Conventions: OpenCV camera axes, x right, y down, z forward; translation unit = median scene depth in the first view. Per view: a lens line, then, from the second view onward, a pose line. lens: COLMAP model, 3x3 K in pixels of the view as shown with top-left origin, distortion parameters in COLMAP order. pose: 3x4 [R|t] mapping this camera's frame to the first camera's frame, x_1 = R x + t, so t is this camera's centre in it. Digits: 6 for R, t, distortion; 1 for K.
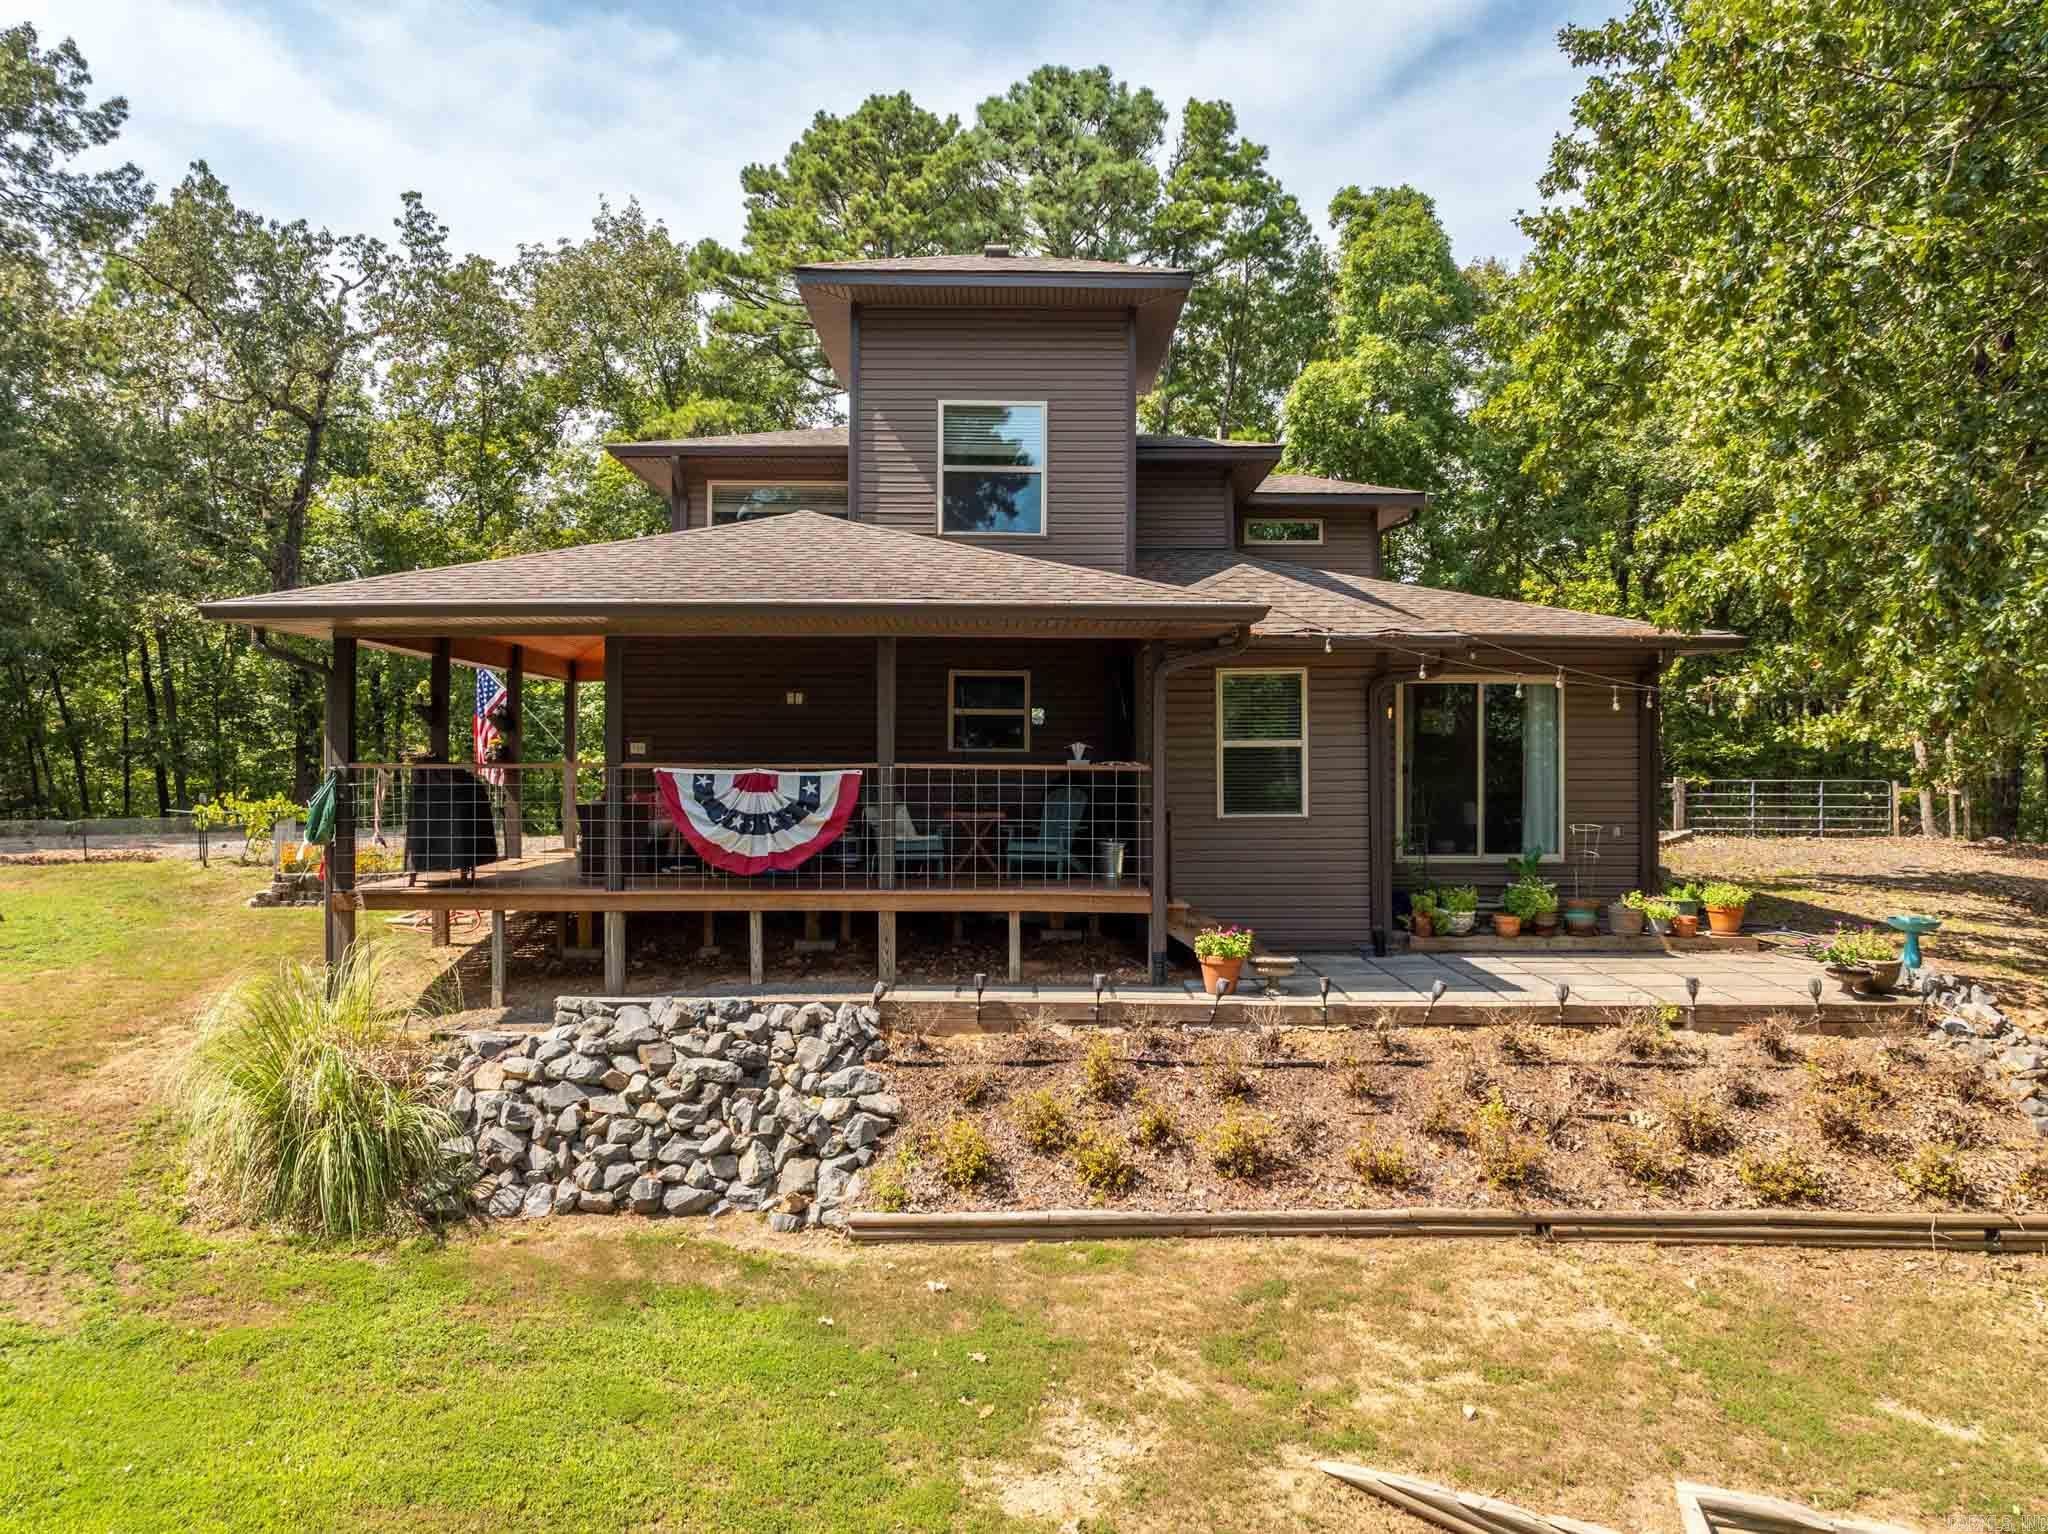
lens RADIAL K [[1435.7, 0, 1008.2], [0, 1435.7, 770.2], [0, 0, 1]] dist [-0.040106, 0.023108]
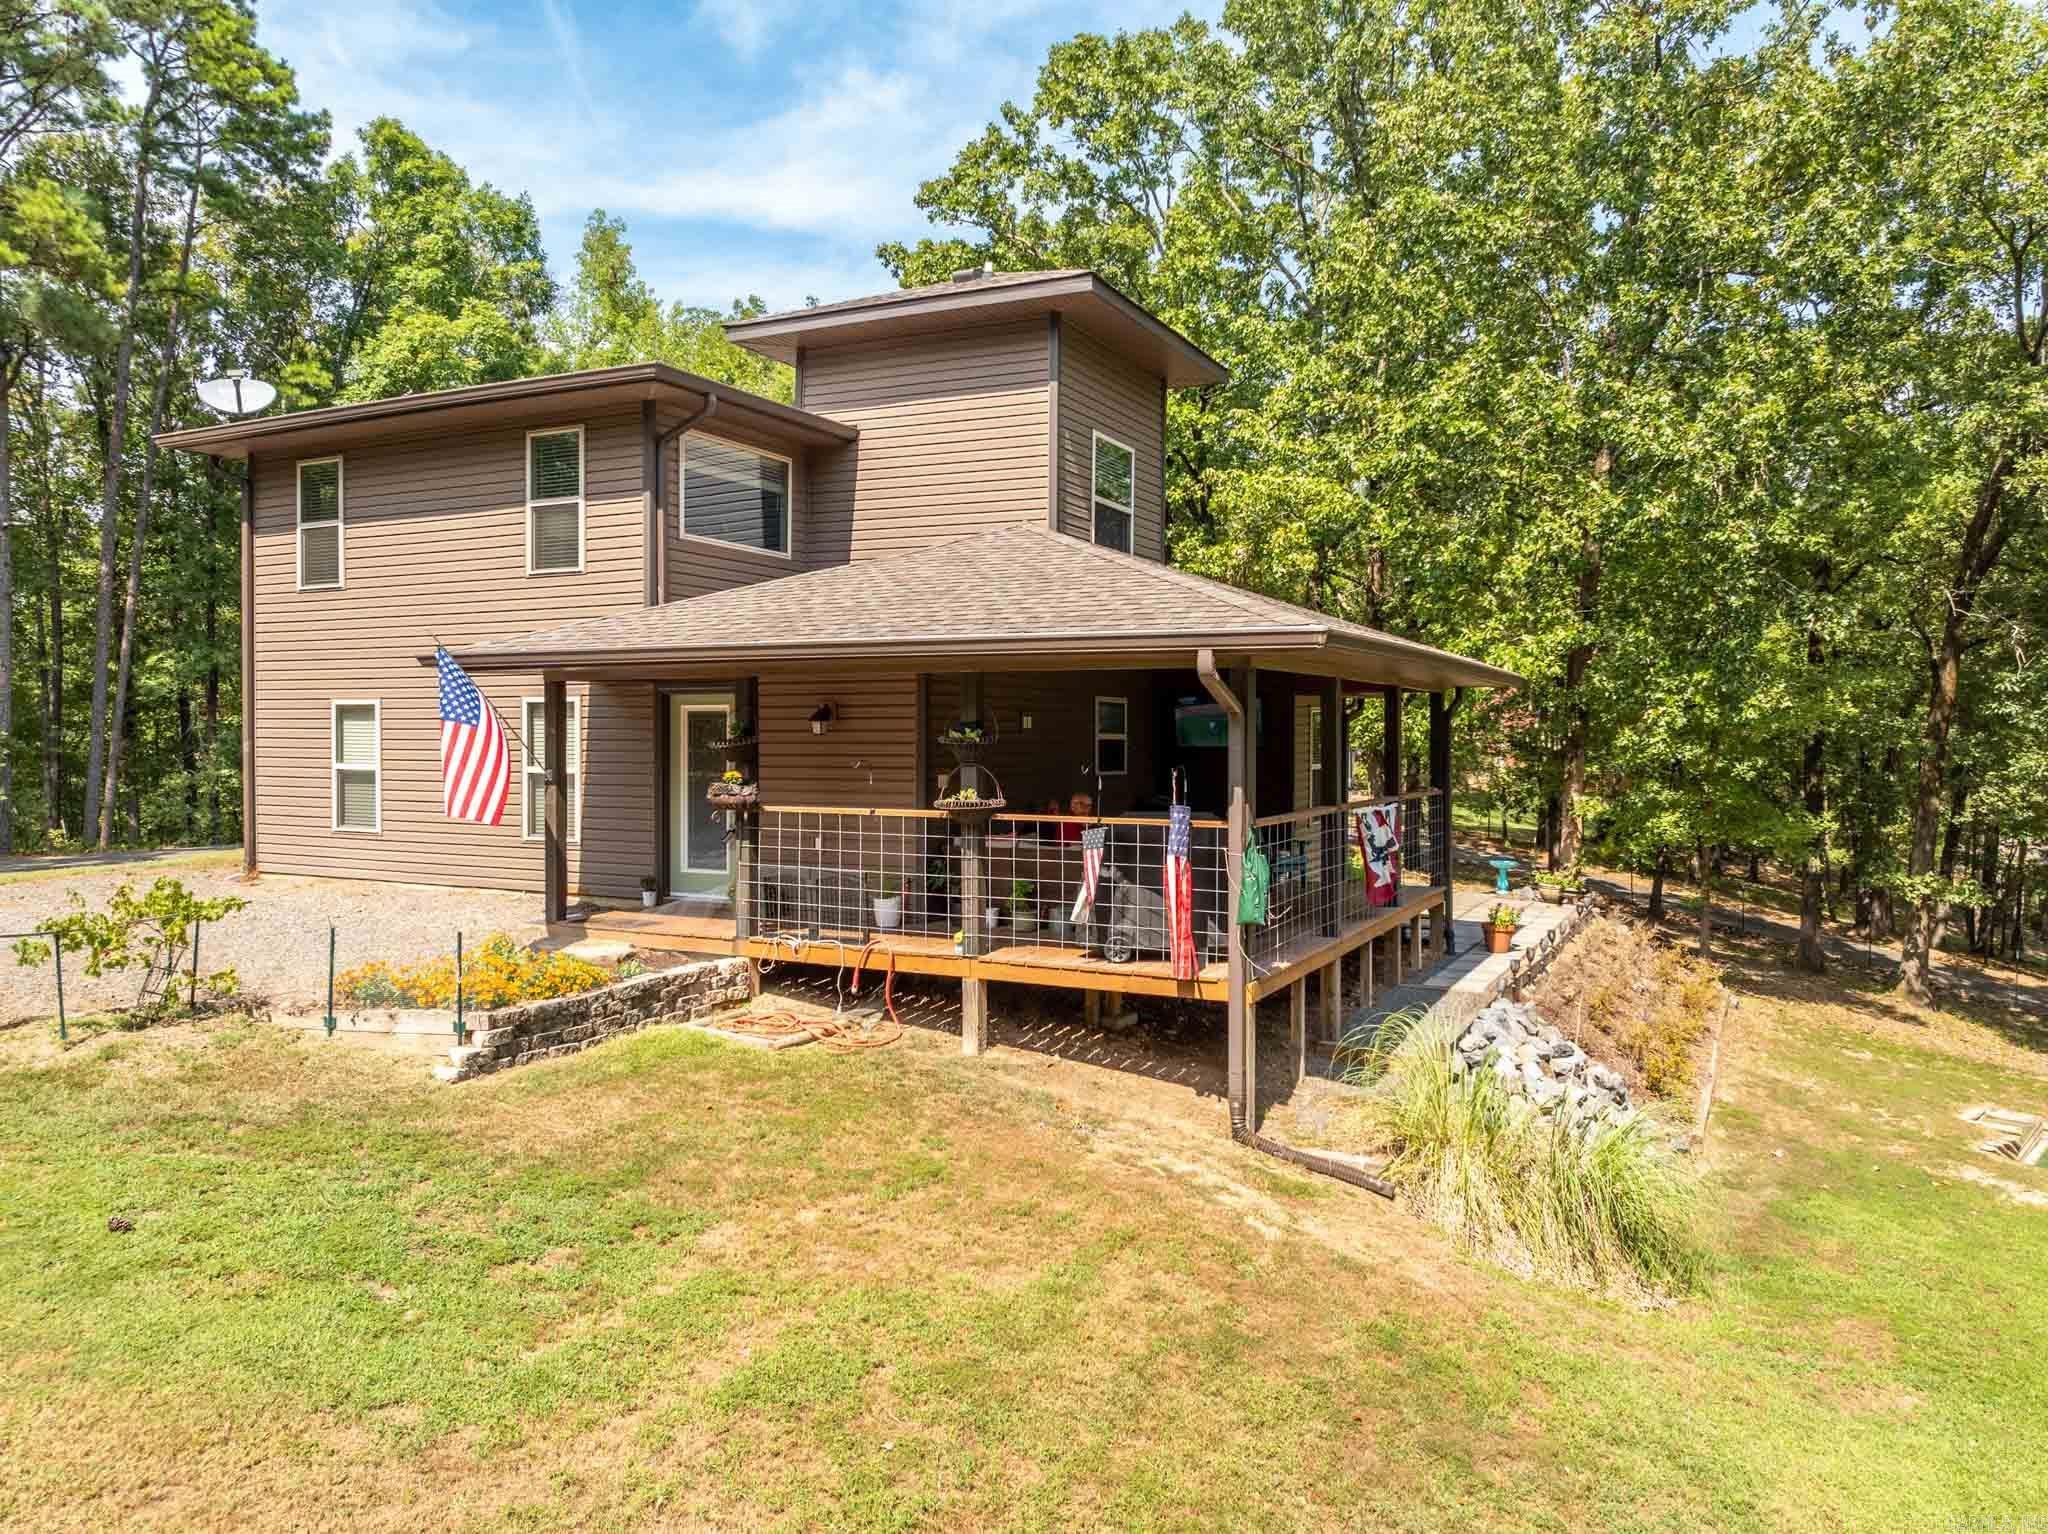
lens RADIAL K [[1435.7, 0, 1022.1], [0, 1435.7, 751.2], [0, 0, 1]] dist [-0.040106, 0.023108]
pose [[0.464883, -0.010432, 0.885311, -1.254497], [-0.000119, 0.999930, 0.011845, -0.055145], [-0.885372, -0.005612, 0.464849, 0.736386]]
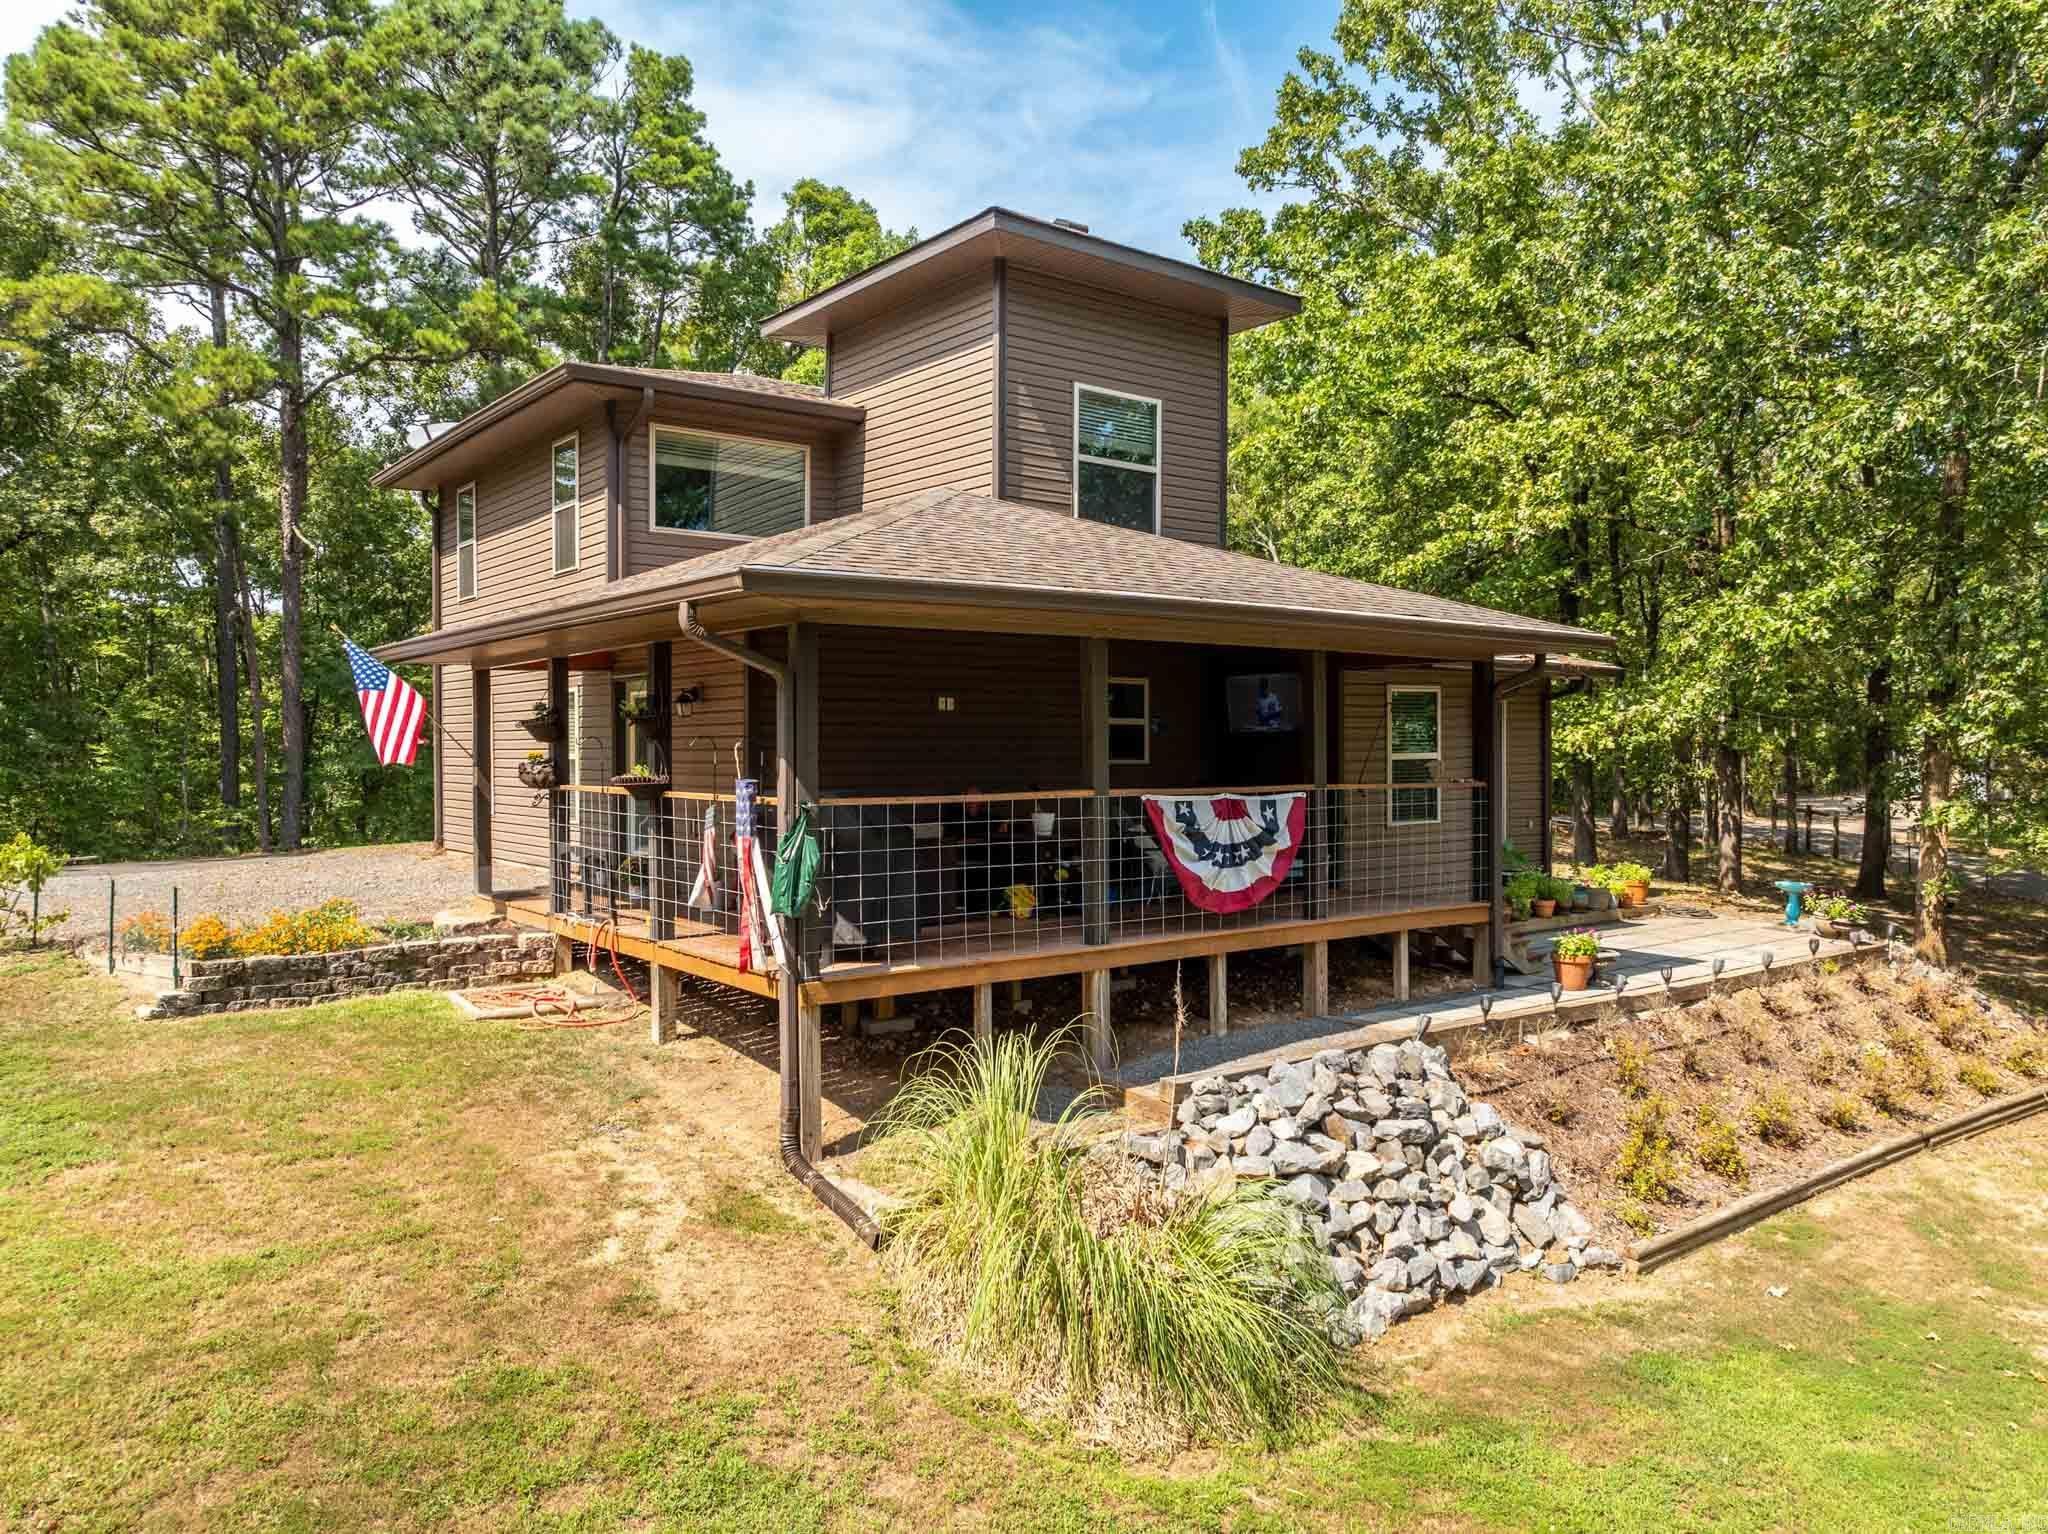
lens RADIAL K [[1435.7, 0, 1023.7], [0, 1435.7, 764.1], [0, 0, 1]] dist [-0.040106, 0.023108]
pose [[0.800983, -0.010201, 0.598601, -0.810339], [0.004901, 0.999933, 0.010483, -0.029475], [-0.598667, -0.005464, 0.800979, 0.361676]]
